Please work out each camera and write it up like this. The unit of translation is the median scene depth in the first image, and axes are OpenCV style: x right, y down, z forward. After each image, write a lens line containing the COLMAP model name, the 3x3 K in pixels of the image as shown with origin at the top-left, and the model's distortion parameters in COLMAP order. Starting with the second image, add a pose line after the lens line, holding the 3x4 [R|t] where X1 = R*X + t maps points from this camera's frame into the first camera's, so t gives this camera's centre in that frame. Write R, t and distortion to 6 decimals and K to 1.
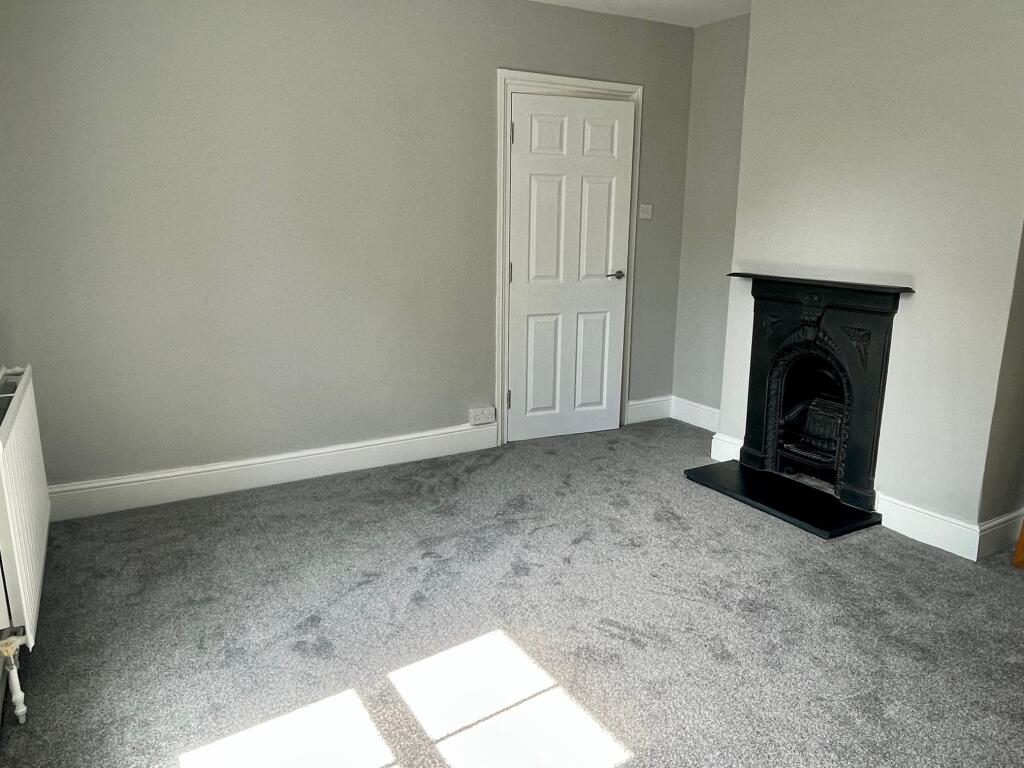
lens RADIAL K [[722.5, 0, 512.0], [0, 722.5, 384.0], [0, 0, 1]] dist [-0.007495, -0.001644]
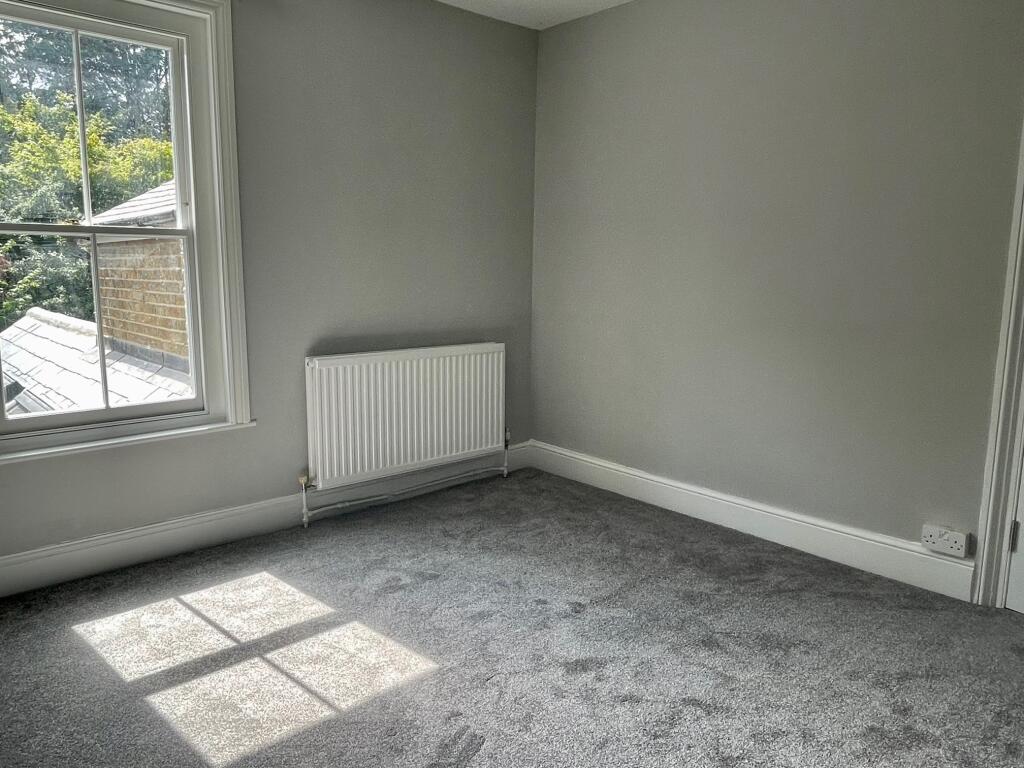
lens RADIAL K [[722.5, 0, 512.0], [0, 722.5, 384.0], [0, 0, 1]] dist [-0.007495, -0.001644]
pose [[0.211924, 0.143569, -0.966683, 0.550400], [-0.244954, 0.965379, 0.089674, -0.059788], [0.946090, 0.217789, 0.239754, 0.563603]]
